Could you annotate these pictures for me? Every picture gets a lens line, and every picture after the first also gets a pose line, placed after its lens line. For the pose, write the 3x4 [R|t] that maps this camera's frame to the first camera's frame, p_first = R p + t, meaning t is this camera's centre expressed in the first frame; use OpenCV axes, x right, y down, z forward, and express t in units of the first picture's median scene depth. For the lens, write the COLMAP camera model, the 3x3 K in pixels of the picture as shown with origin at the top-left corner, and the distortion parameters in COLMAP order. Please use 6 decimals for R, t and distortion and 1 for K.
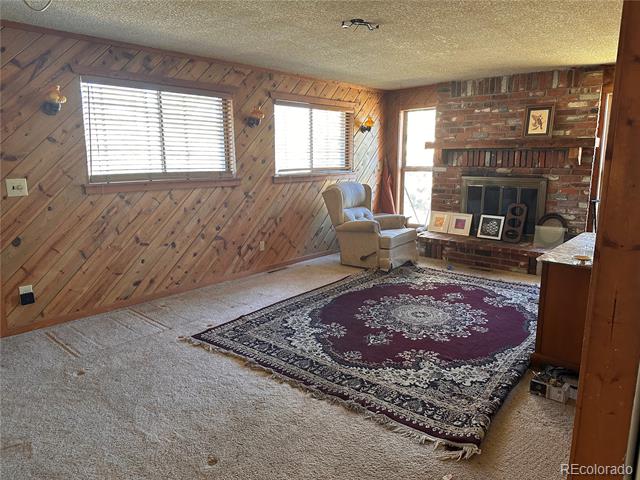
lens RADIAL K [[441.8, 0, 322.4], [0, 441.8, 239.1], [0, 0, 1]] dist [0.101499, -0.128349]
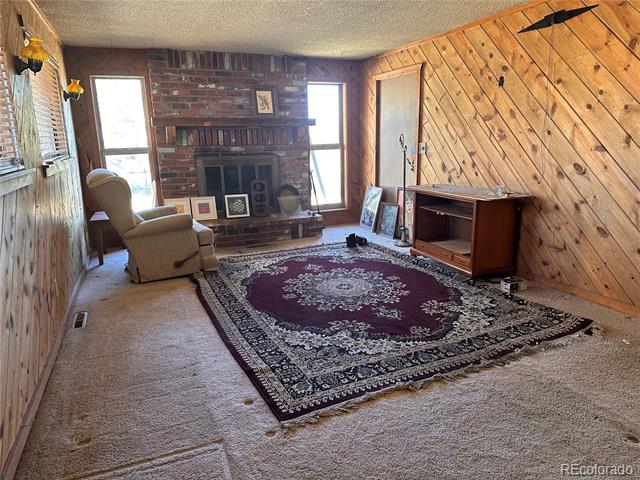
lens RADIAL K [[441.8, 0, 322.4], [0, 441.8, 239.1], [0, 0, 1]] dist [0.101499, -0.128349]
pose [[0.441696, -0.207803, 0.872767, -0.541105], [0.191264, 0.972253, 0.134694, -0.065716], [-0.876540, 0.107435, 0.469185, 0.469377]]
